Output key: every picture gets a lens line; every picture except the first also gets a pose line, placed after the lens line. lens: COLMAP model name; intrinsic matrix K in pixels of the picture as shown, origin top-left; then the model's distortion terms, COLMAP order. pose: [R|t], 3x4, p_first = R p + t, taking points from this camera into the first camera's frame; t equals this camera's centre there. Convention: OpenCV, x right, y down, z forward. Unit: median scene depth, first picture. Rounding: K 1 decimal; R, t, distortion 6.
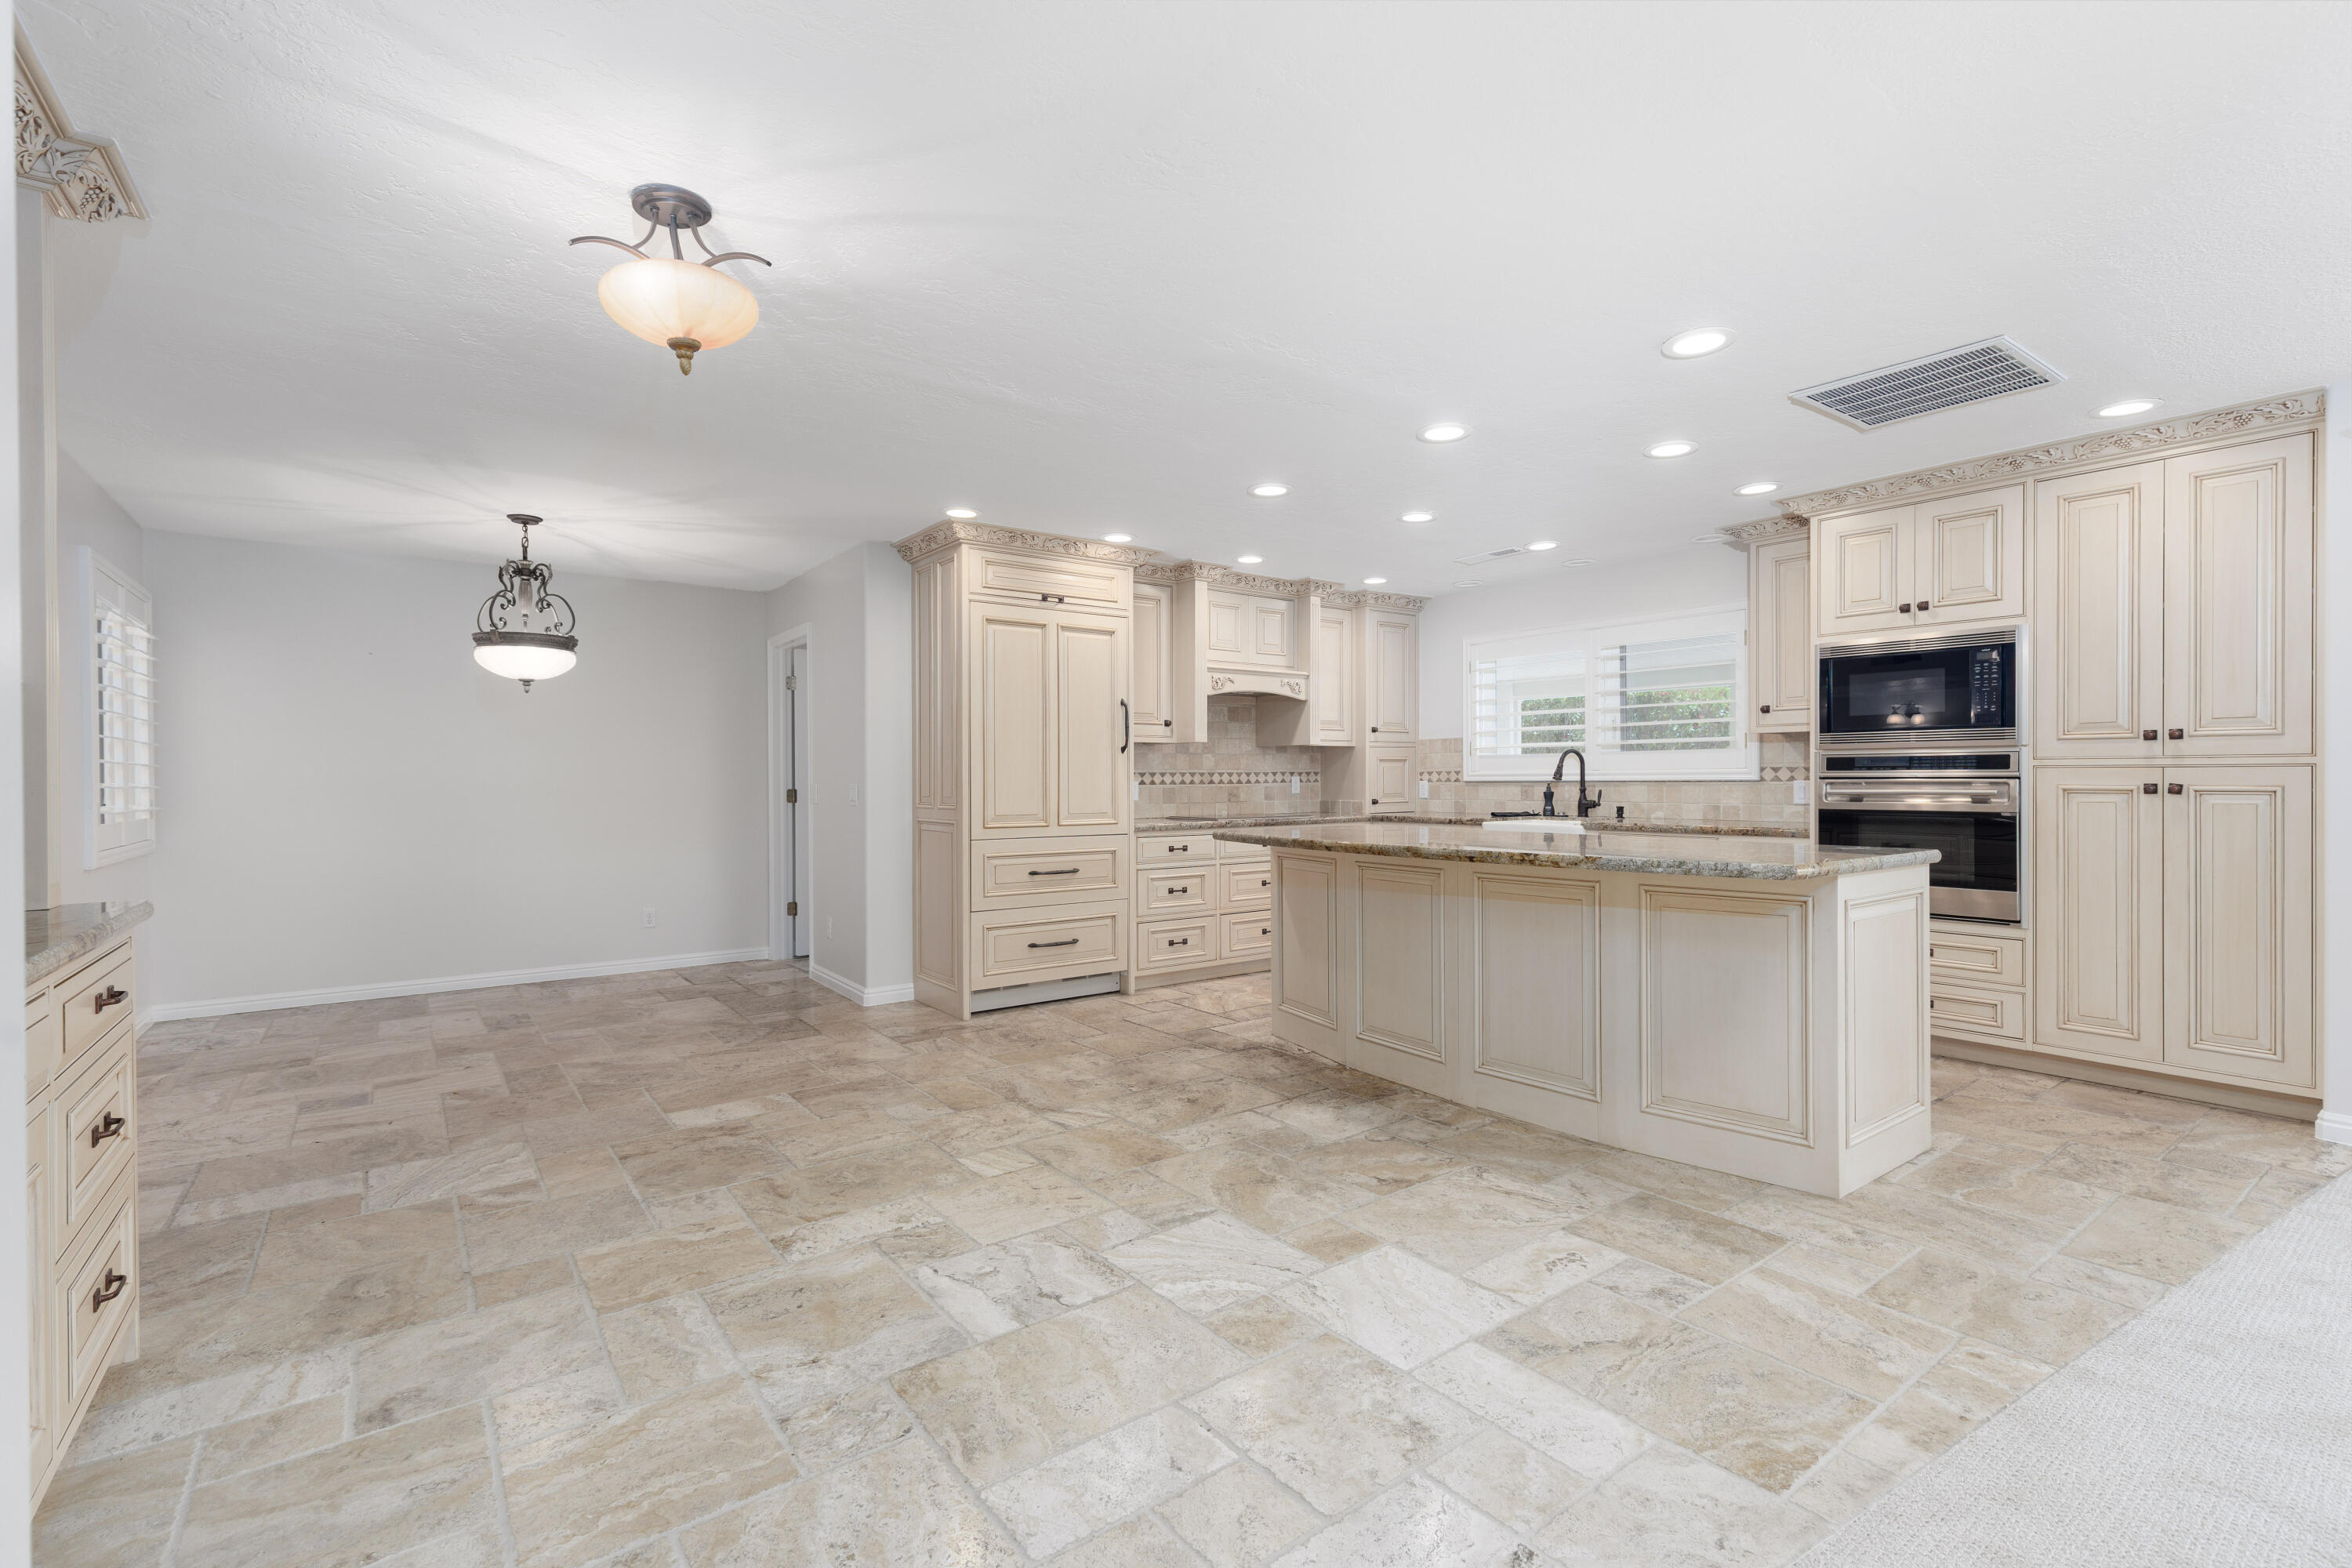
lens RADIAL K [[1051.7, 0, 1190.7], [0, 1051.7, 779.0], [0, 0, 1]] dist [0.012348, -0.005733]
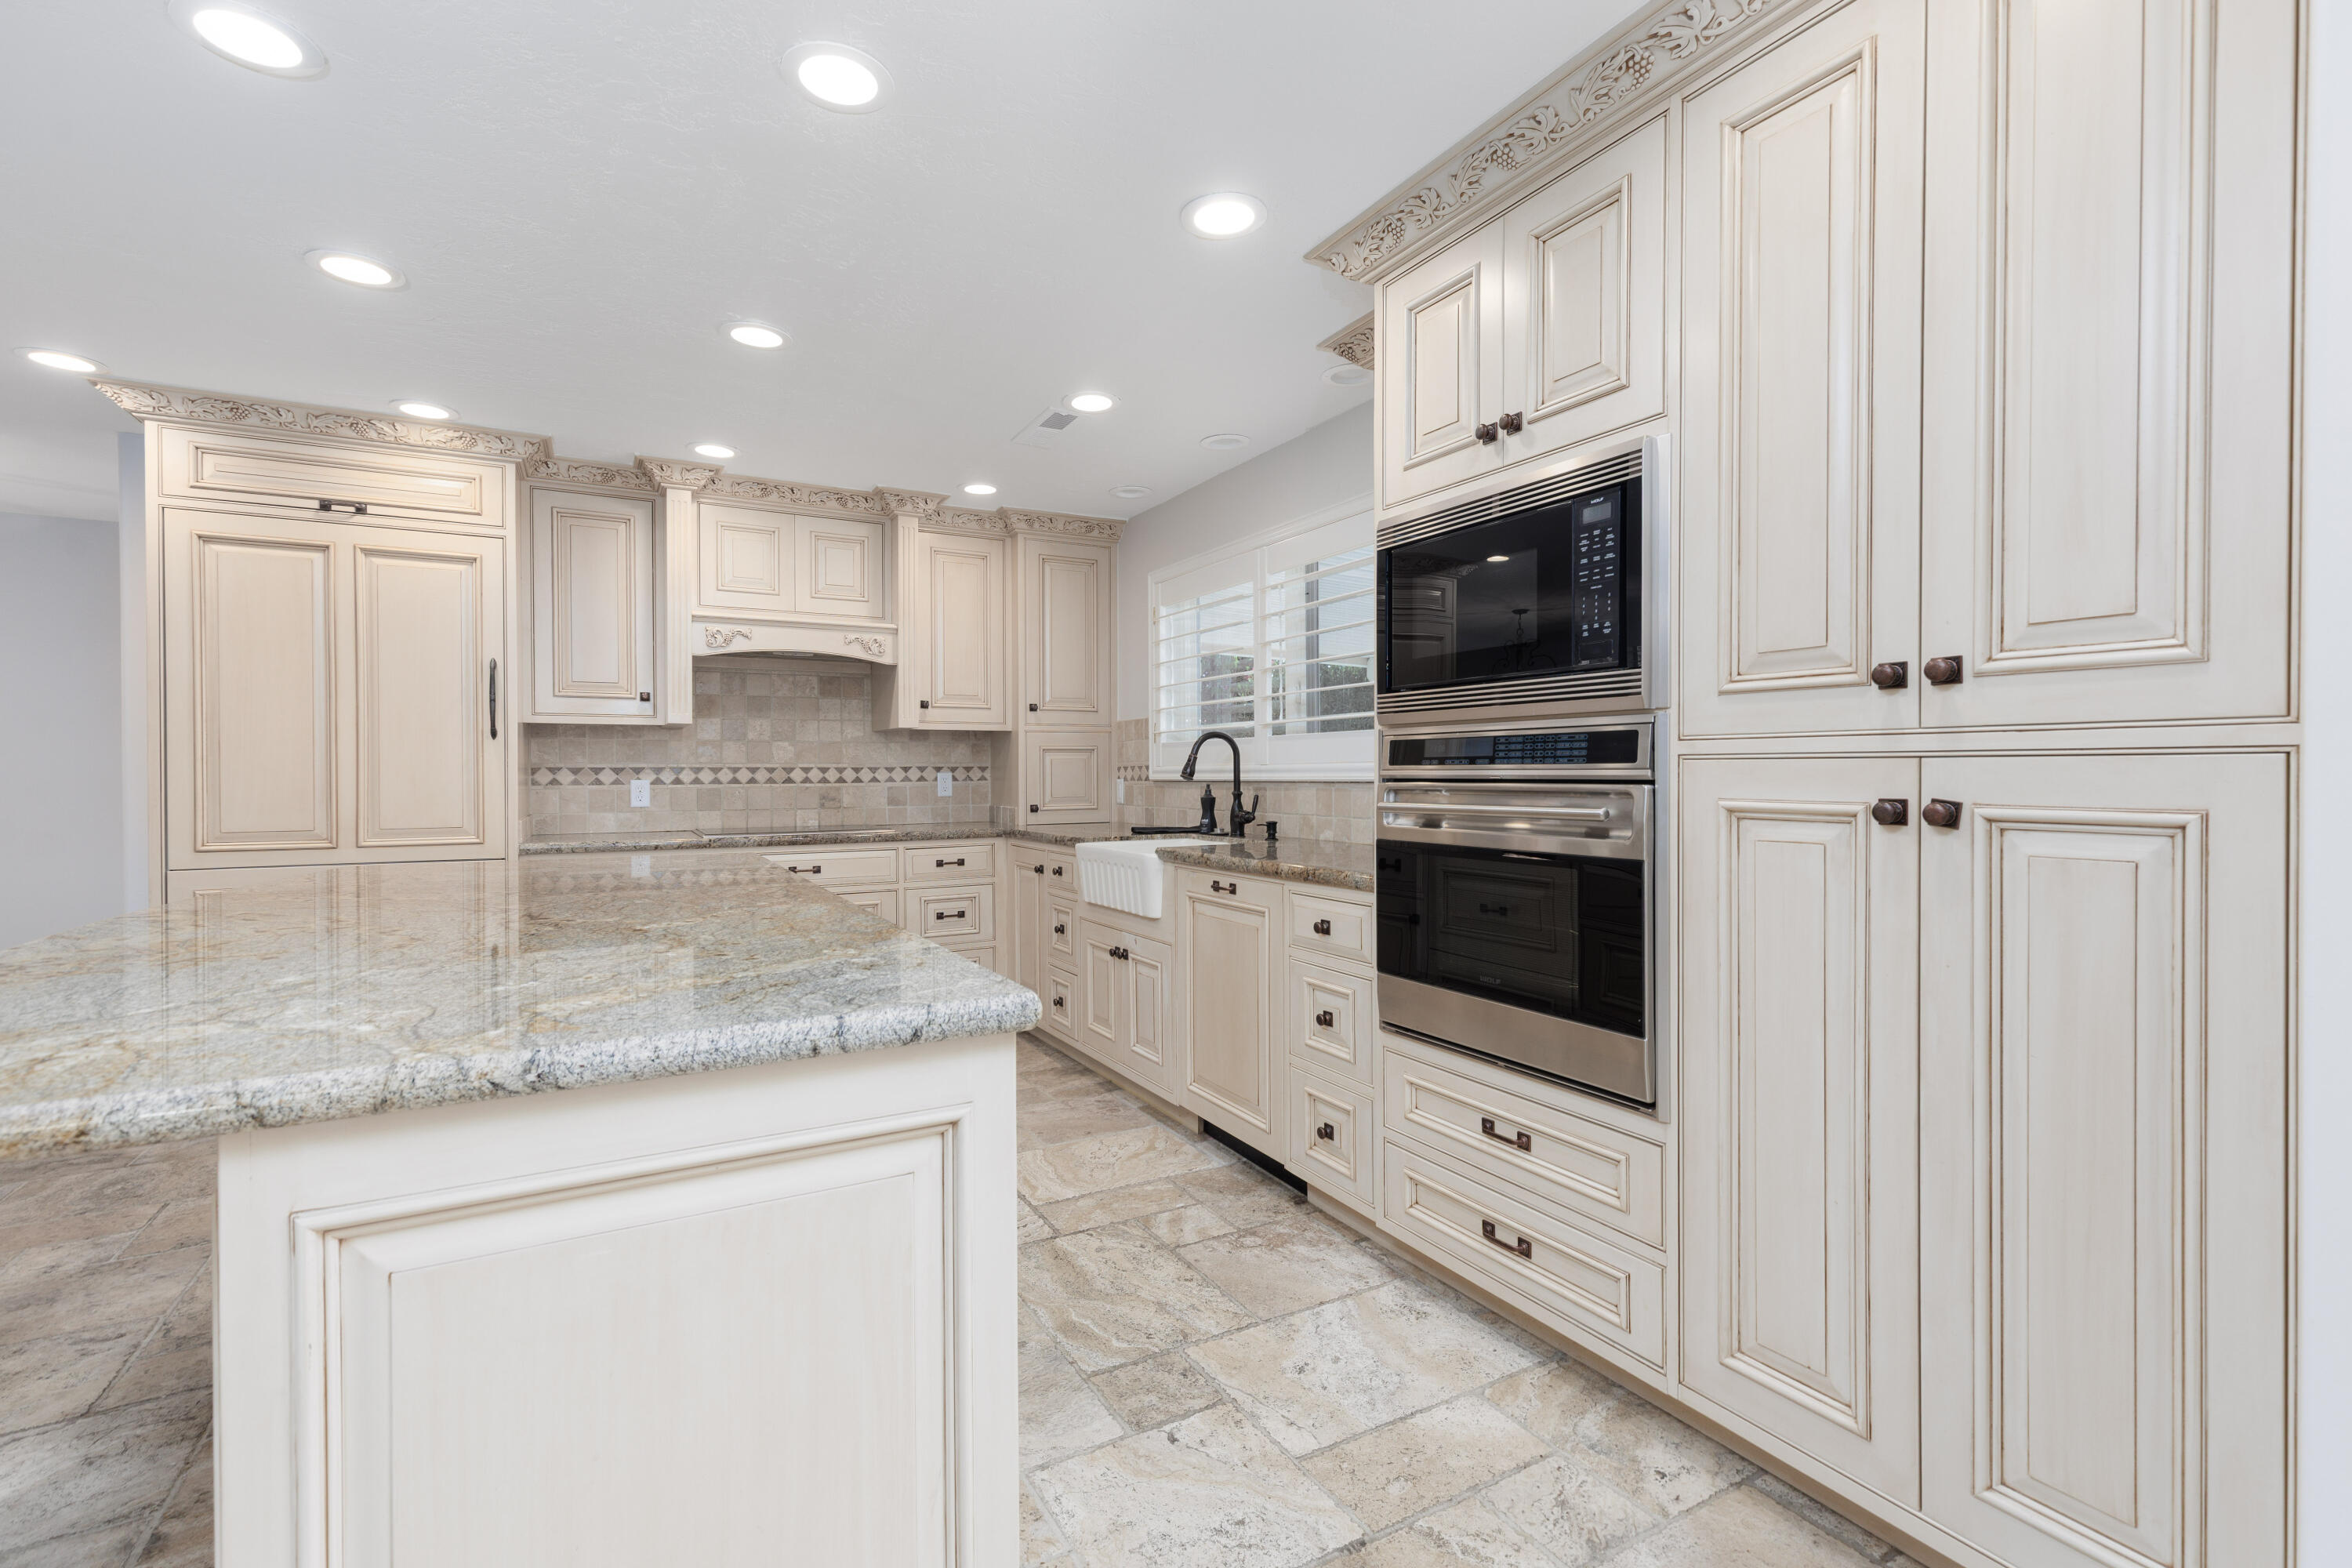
lens RADIAL K [[1051.7, 0, 1190.7], [0, 1051.7, 779.0], [0, 0, 1]] dist [0.012348, -0.005733]
pose [[0.991253, 0.001818, -0.131964, 0.604516], [-0.001001, 0.999980, 0.006259, -0.004623], [0.131973, -0.006072, 0.991235, 0.498413]]
